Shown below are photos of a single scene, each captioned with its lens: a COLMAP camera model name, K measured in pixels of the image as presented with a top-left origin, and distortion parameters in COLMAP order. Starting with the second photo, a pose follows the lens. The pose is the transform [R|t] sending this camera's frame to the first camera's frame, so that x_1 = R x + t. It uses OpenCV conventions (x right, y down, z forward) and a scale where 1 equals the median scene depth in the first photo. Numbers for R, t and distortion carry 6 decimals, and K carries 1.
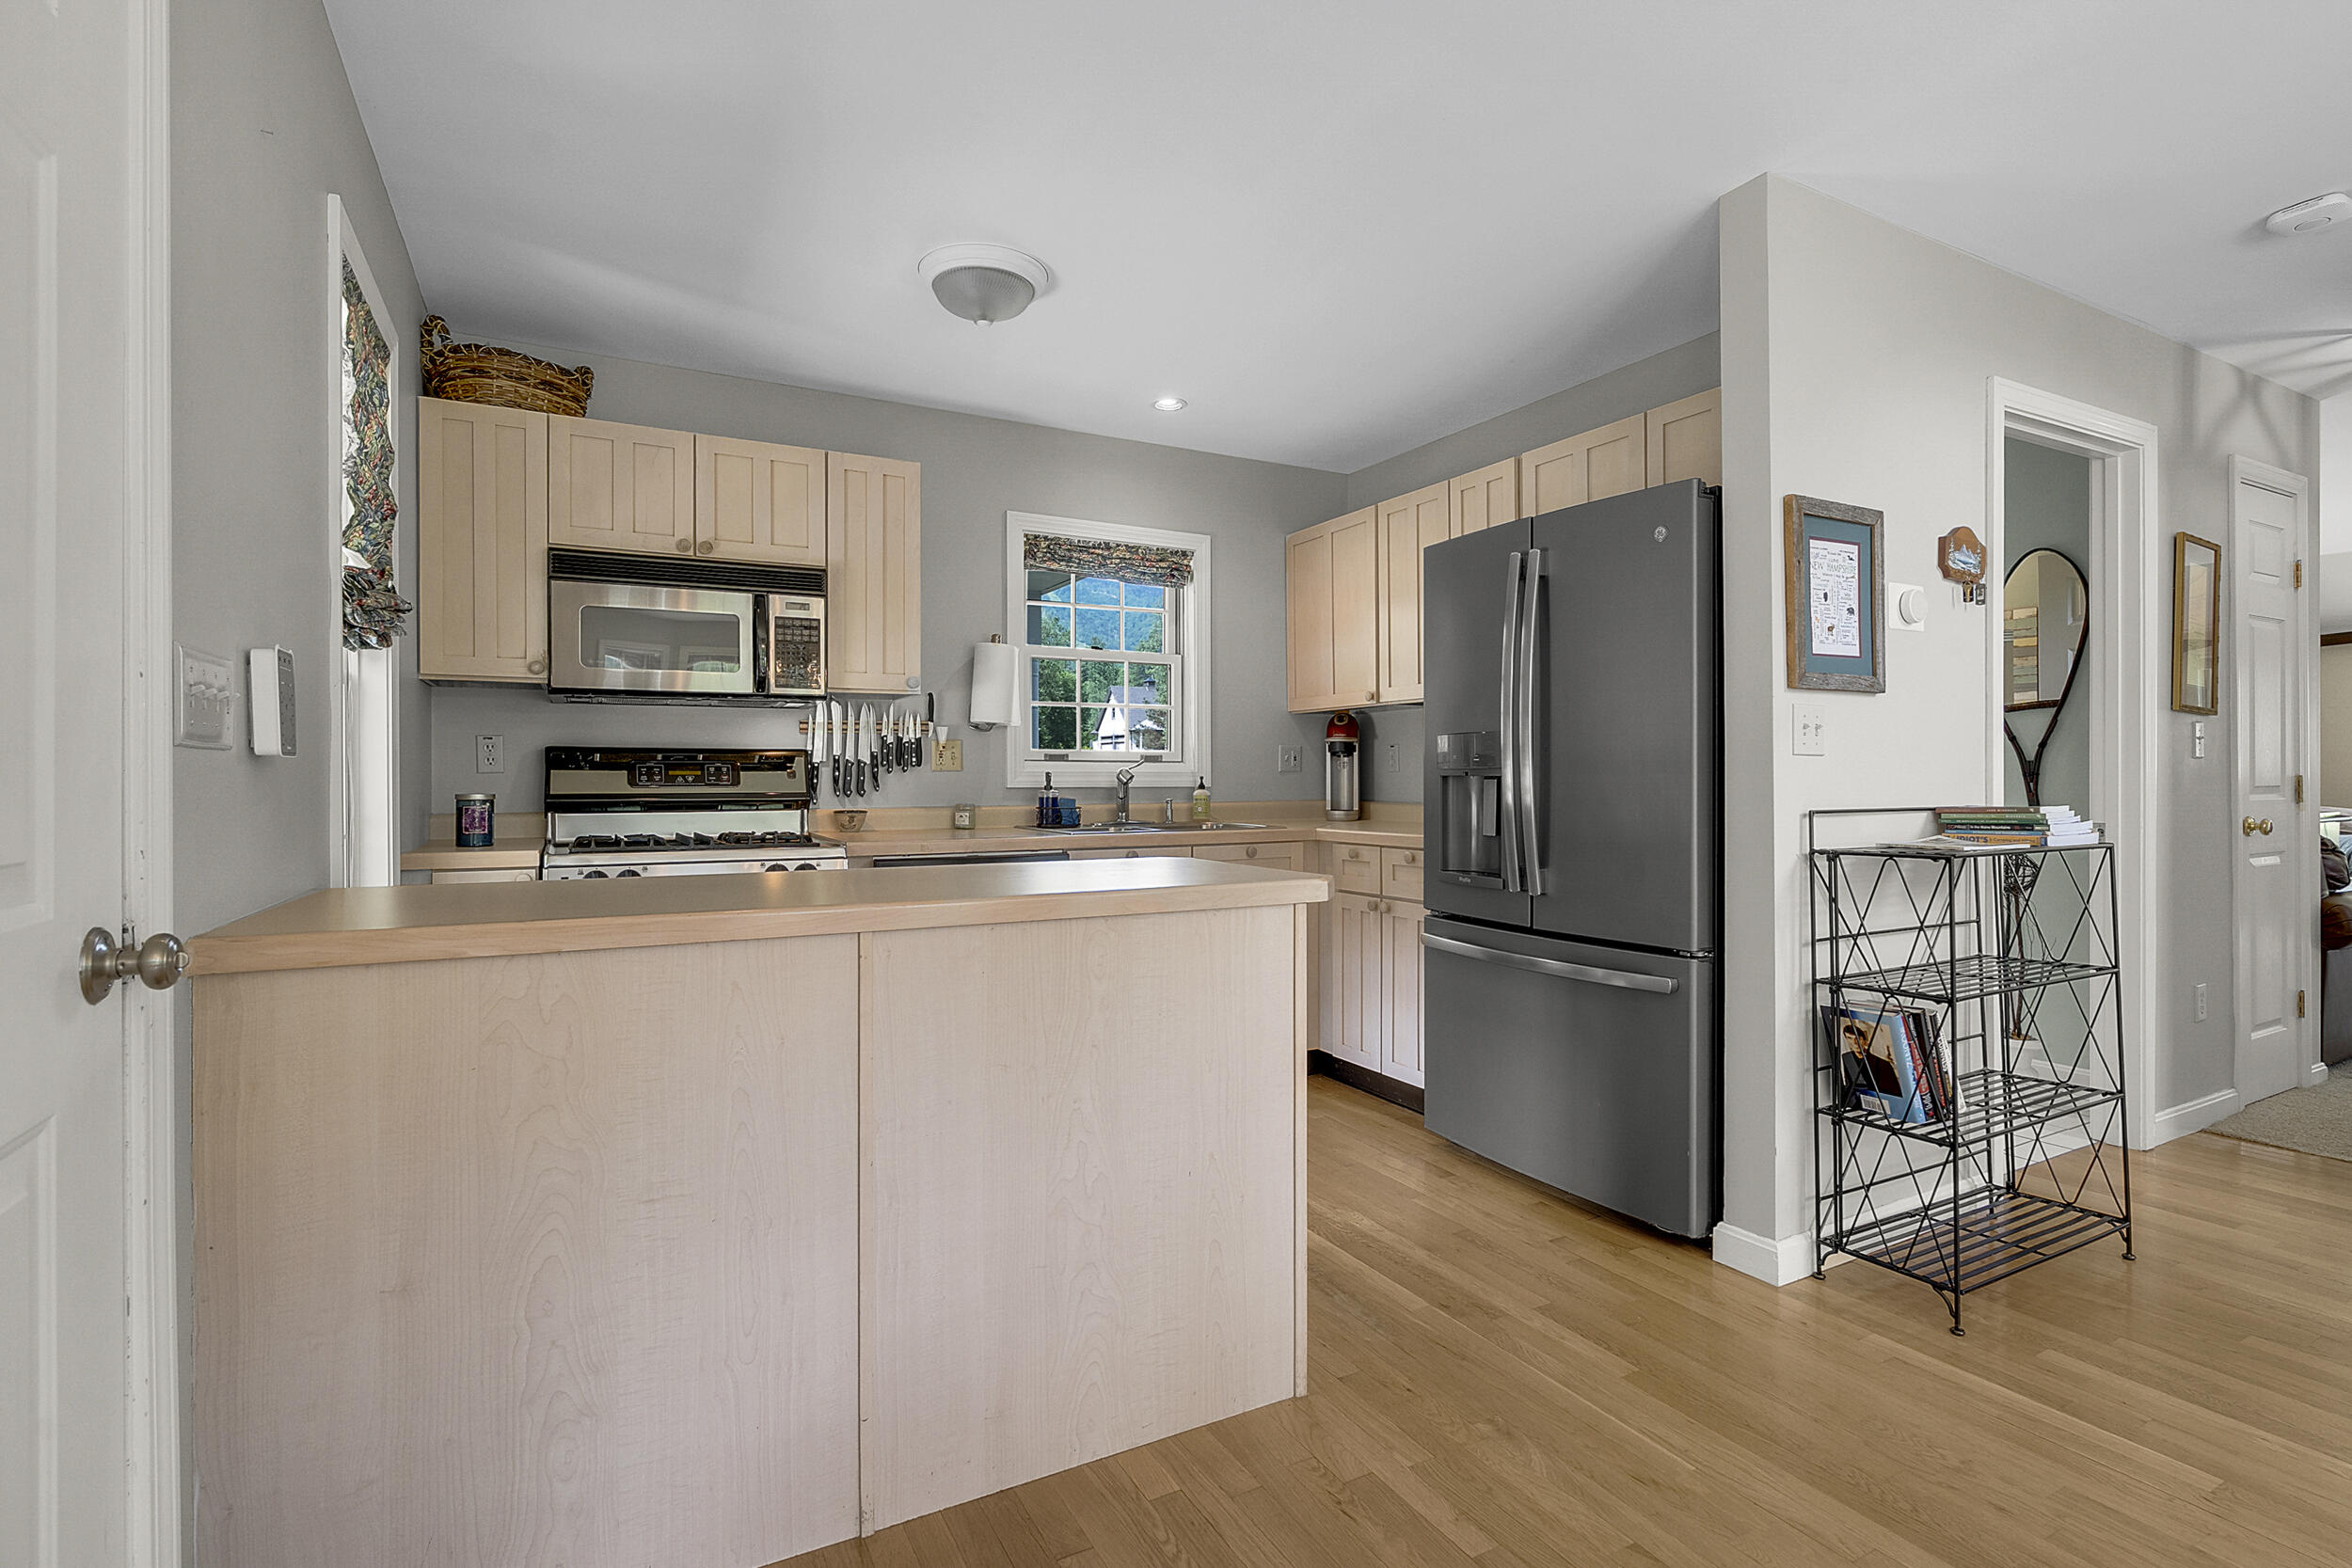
lens RADIAL K [[1095.5, 0, 1166.6], [0, 1095.5, 780.1], [0, 0, 1]] dist [-0.009392, 0.005187]
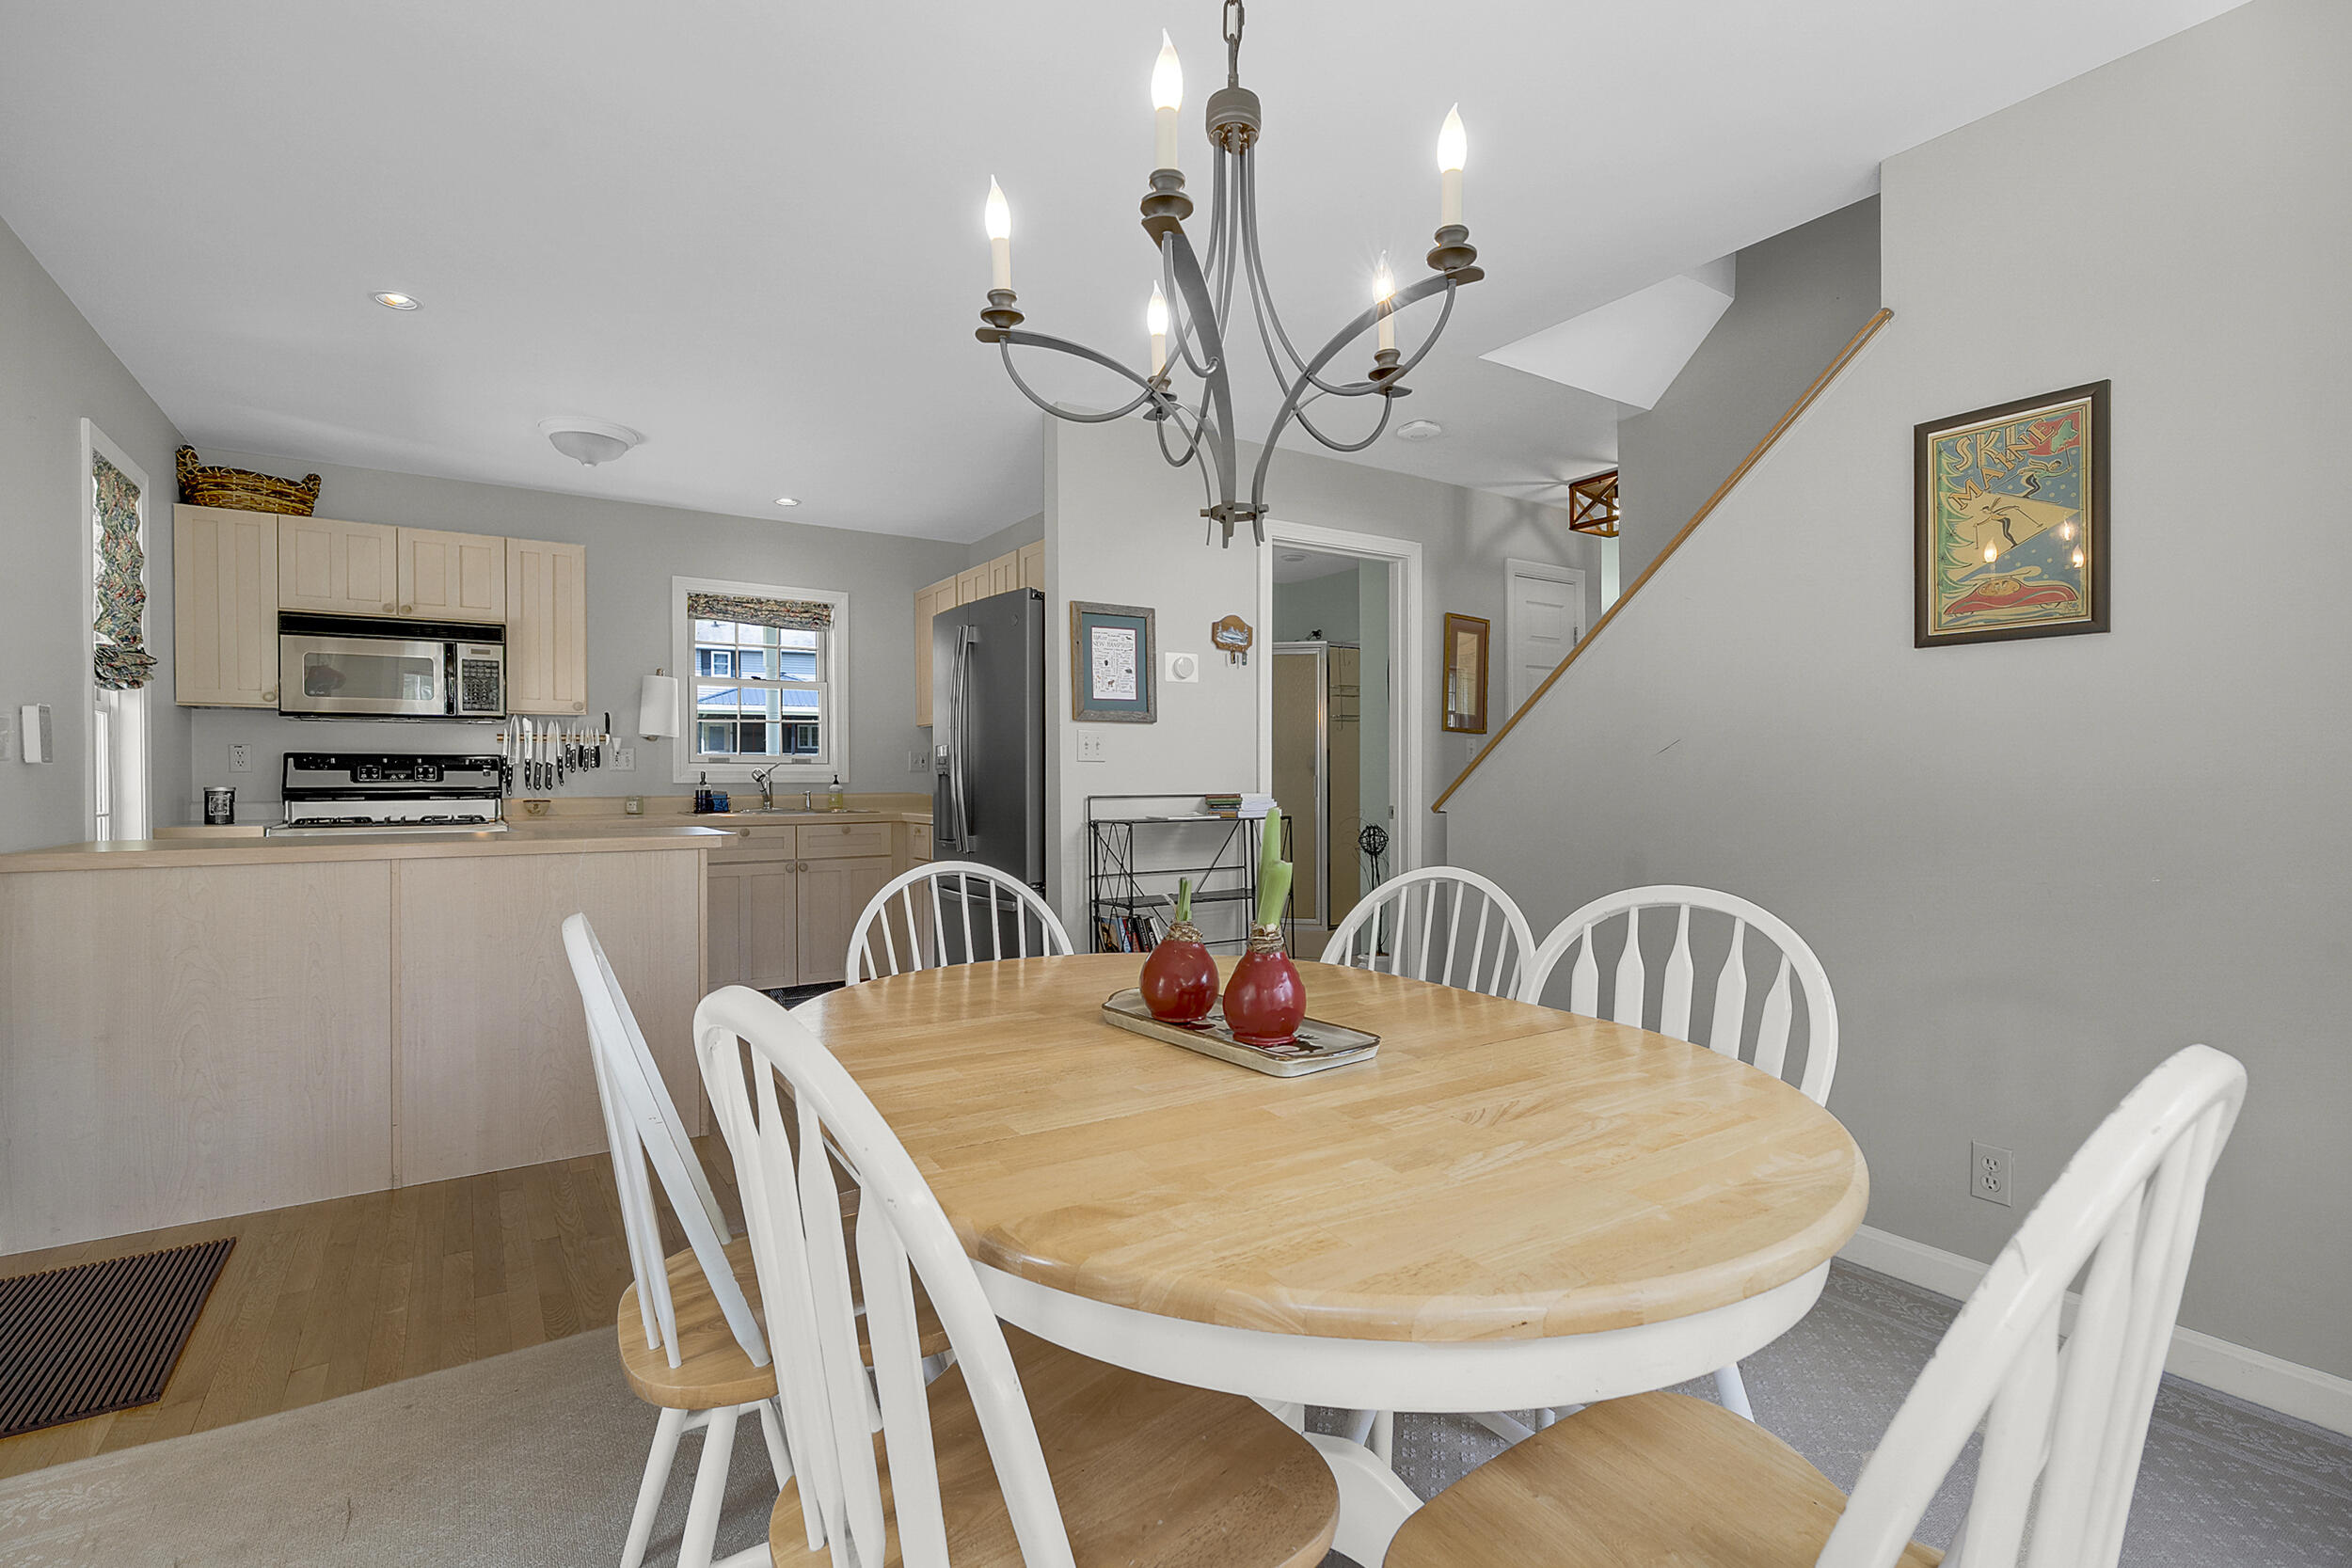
lens RADIAL K [[1095.5, 0, 1194.2], [0, 1095.5, 785.7], [0, 0, 1]] dist [-0.009392, 0.005187]
pose [[0.995705, -0.000749, 0.092579, 0.479883], [0.000151, 0.999979, 0.006467, 0.001869], [-0.092582, -0.006425, 0.995684, -0.509176]]
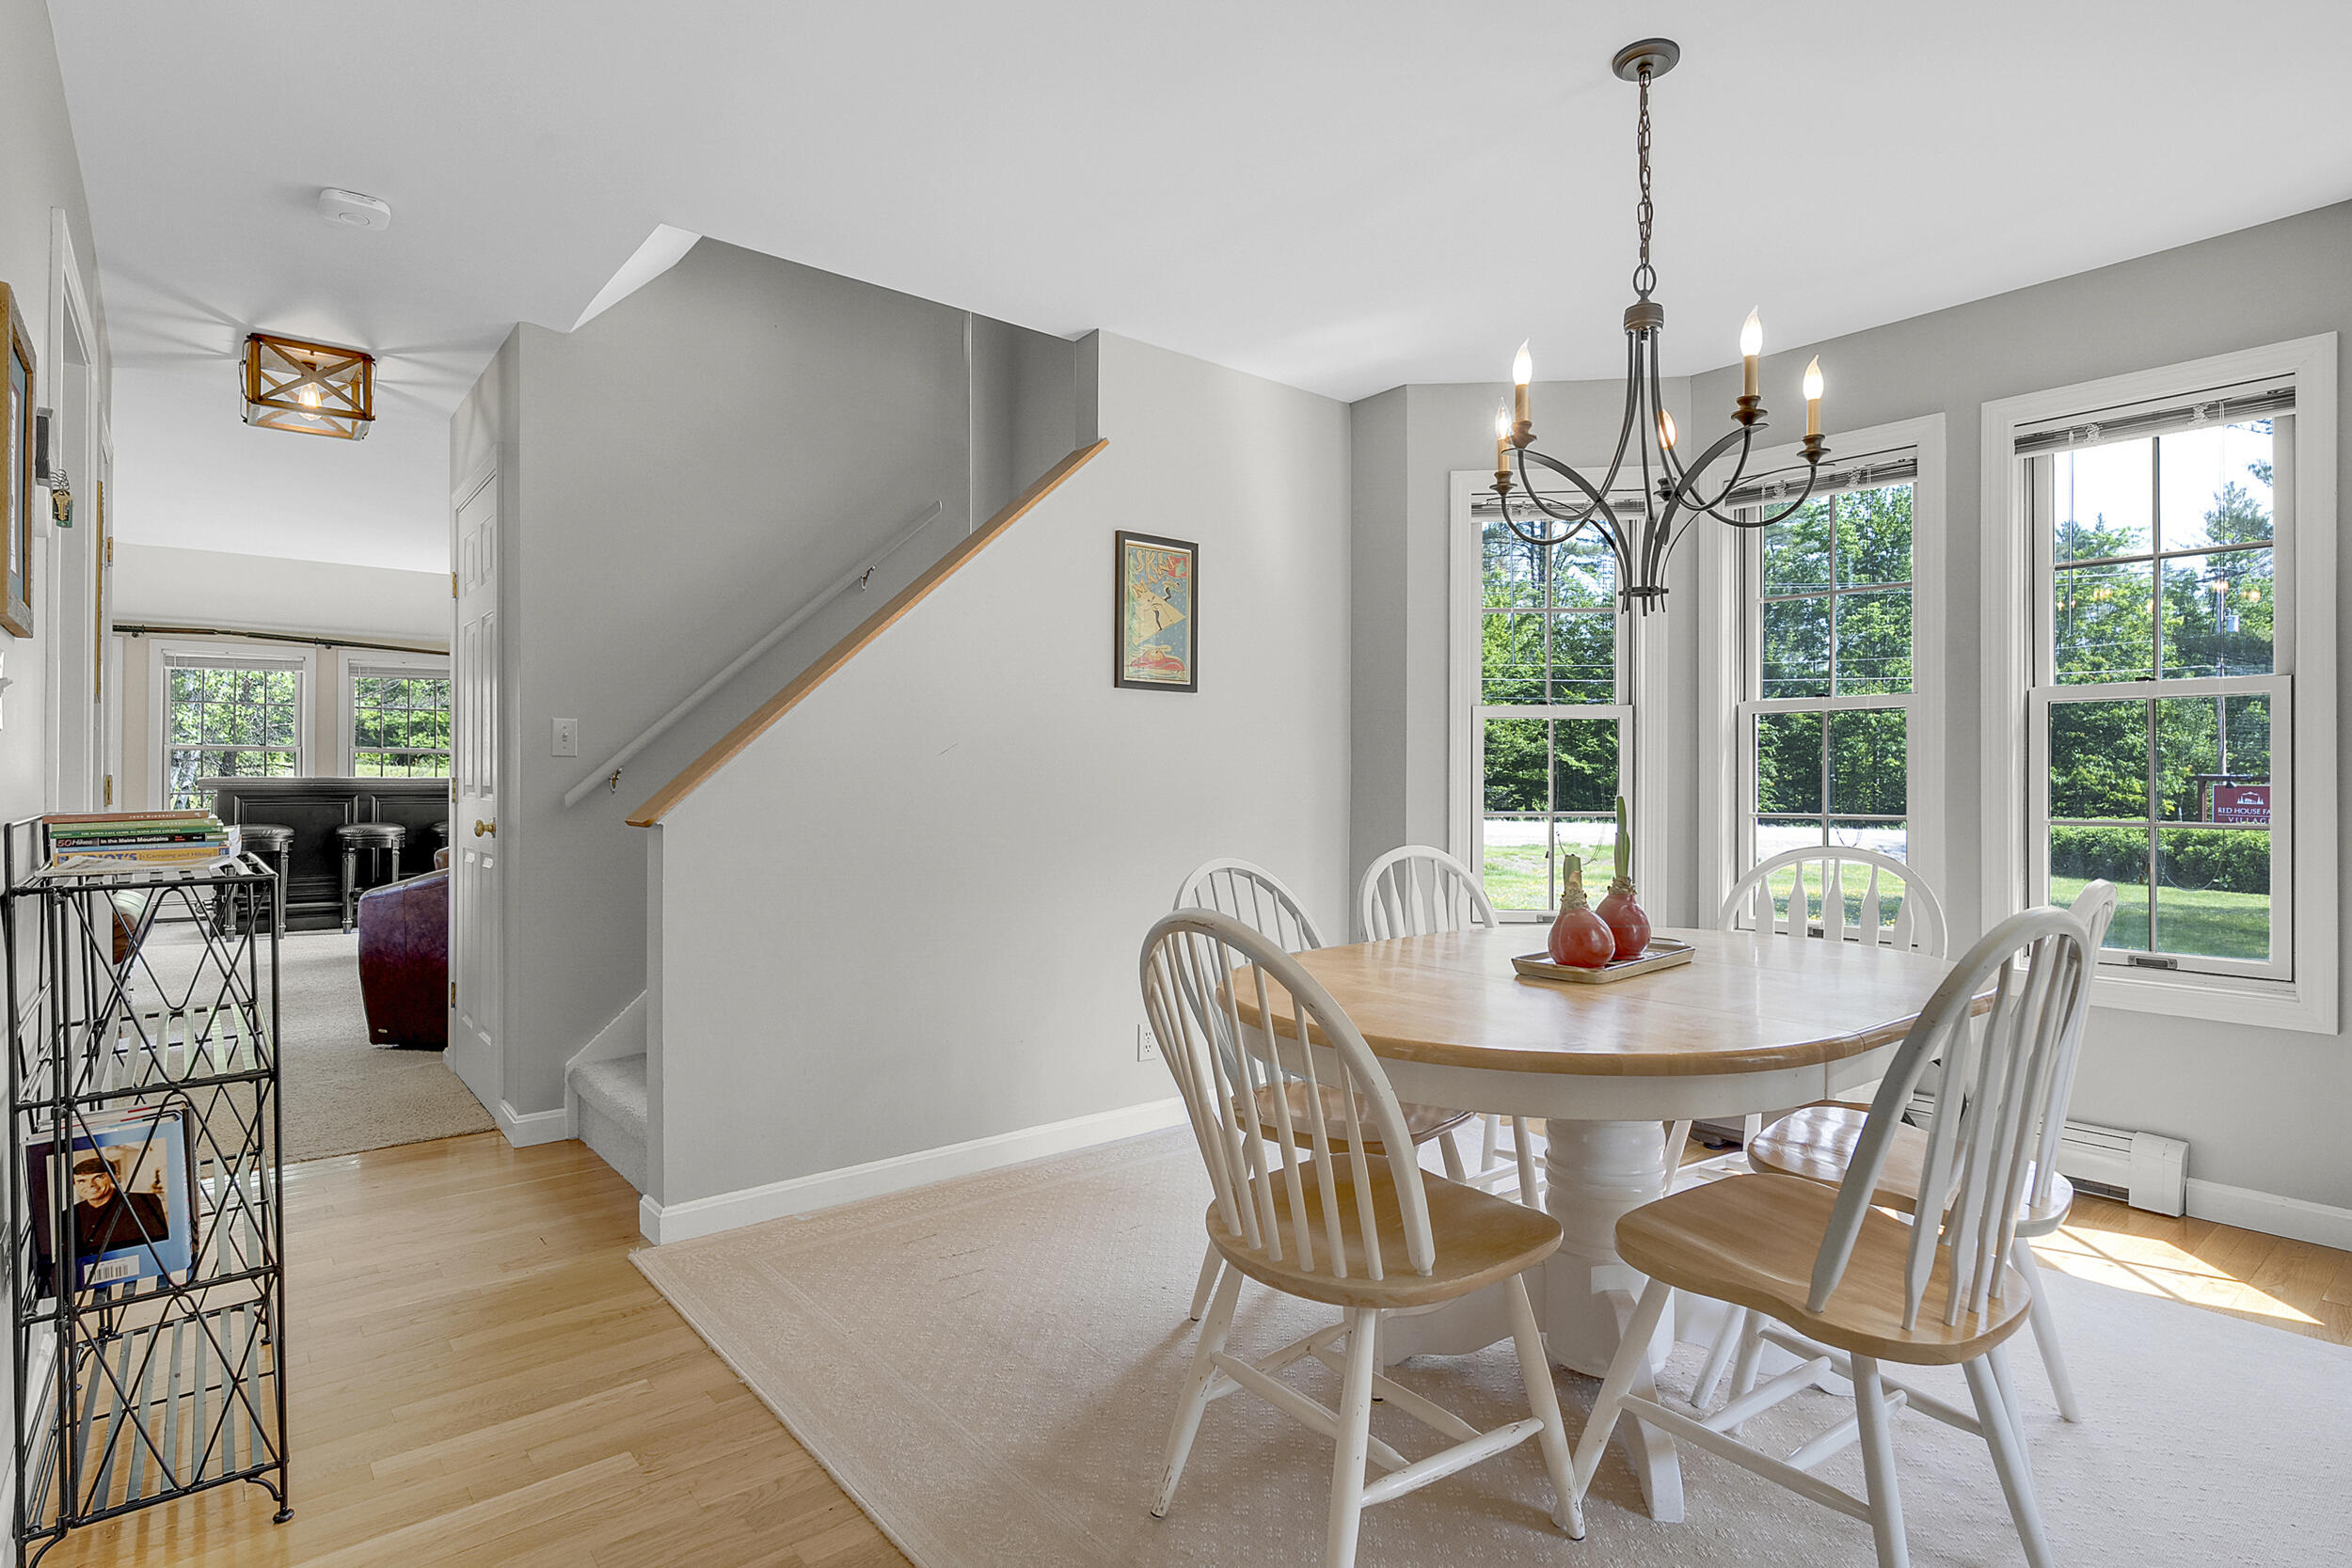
lens RADIAL K [[1207.3, 0, 1184.6], [0, 1207.3, 781.3], [0, 0, 1]] dist [-0.002374, -0.000187]
pose [[-0.200748, 0.002994, 0.979638, -0.147216], [0.002968, 0.999993, -0.002448, 0.006884], [-0.979638, 0.002416, -0.200756, 0.409103]]
